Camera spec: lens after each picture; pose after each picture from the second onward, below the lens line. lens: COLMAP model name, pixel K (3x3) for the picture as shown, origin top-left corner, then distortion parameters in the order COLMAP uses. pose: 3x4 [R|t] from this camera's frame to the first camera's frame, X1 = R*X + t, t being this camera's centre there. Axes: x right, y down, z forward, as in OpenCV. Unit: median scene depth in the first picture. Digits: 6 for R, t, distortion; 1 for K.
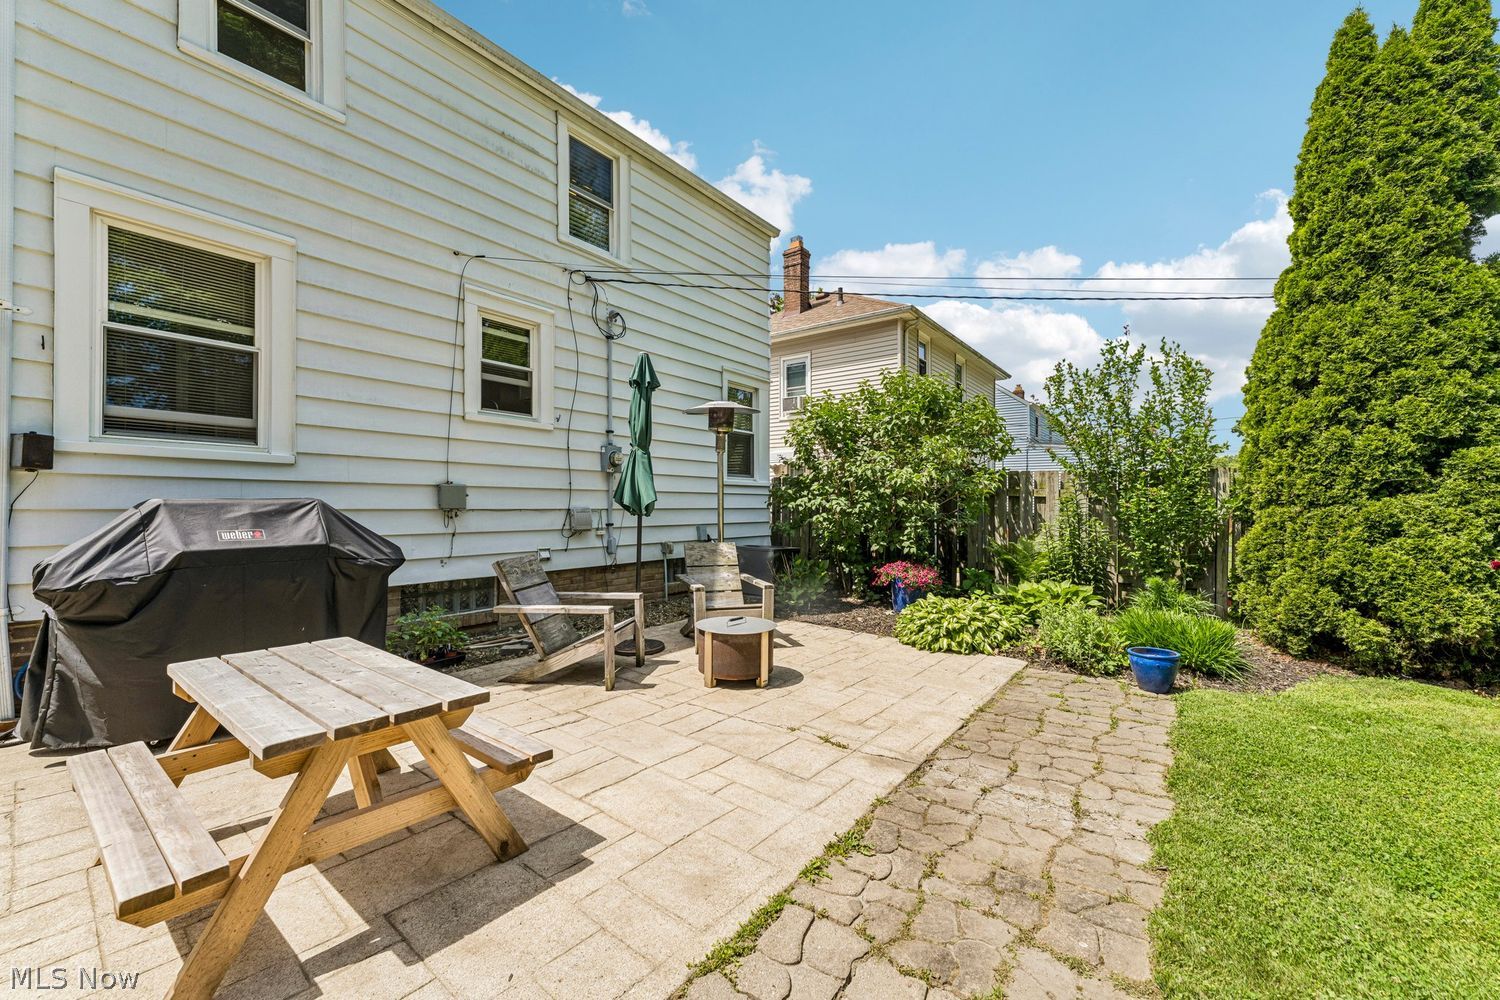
lens RADIAL K [[598.9, 0, 745.4], [0, 598.9, 501.6], [0, 0, 1]] dist [0.003571, 0.000142]
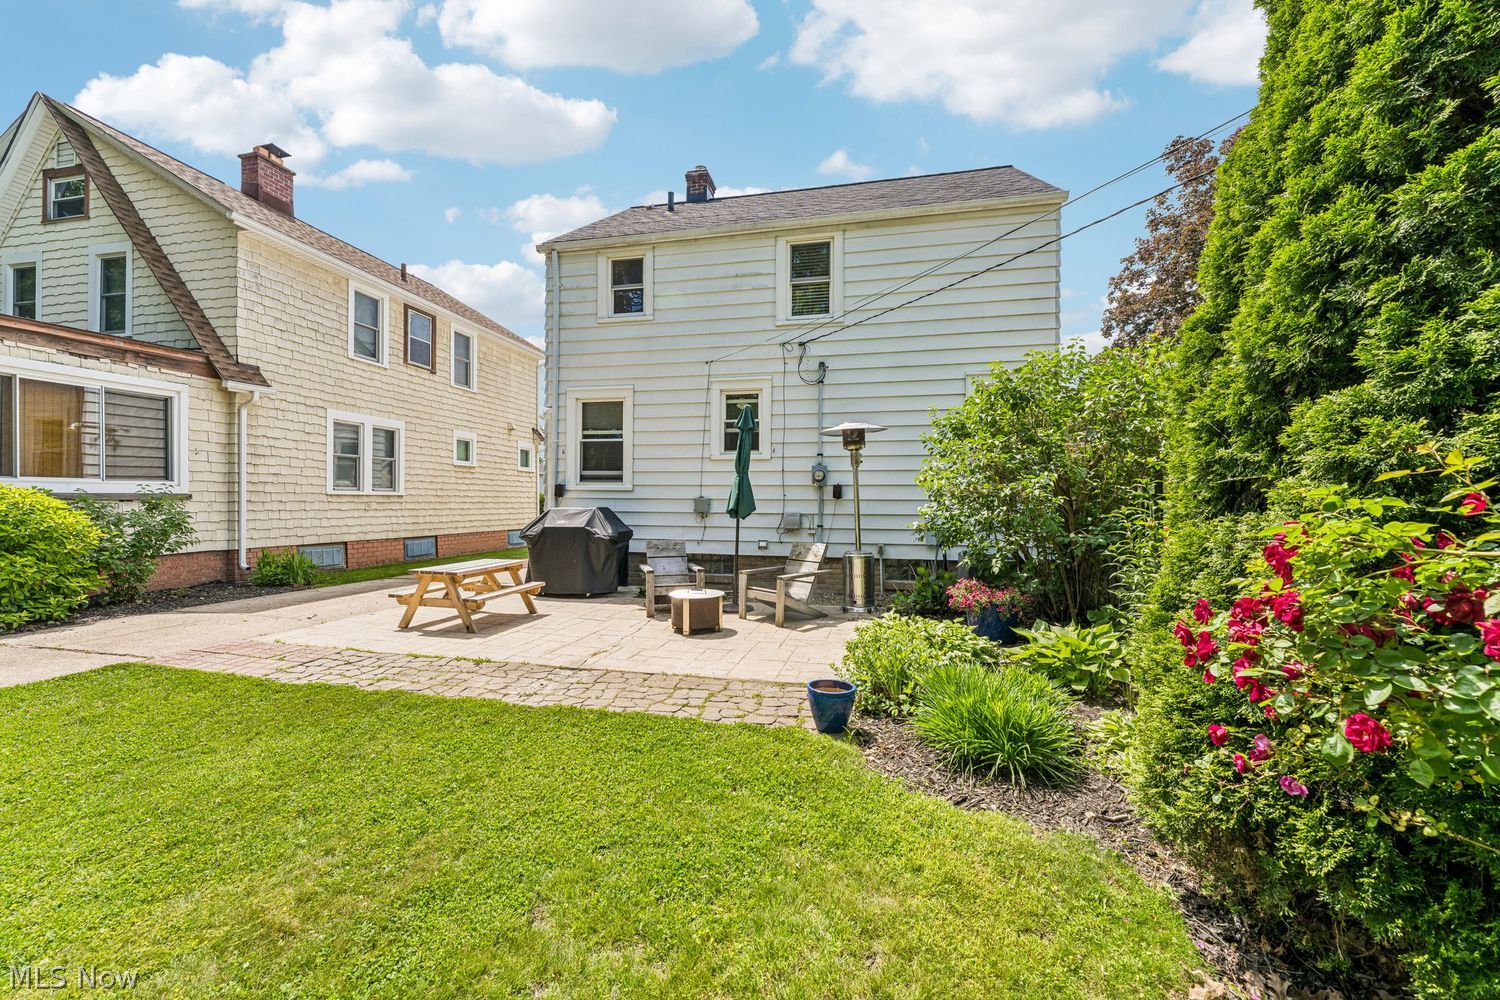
lens RADIAL K [[598.9, 0, 745.4], [0, 598.9, 498.6], [0, 0, 1]] dist [0.003571, 0.000142]
pose [[0.409327, -0.005895, -0.912369, 1.111853], [0.001932, 0.999982, -0.005594, -0.017467], [0.912386, 0.000527, 0.409331, 0.401731]]
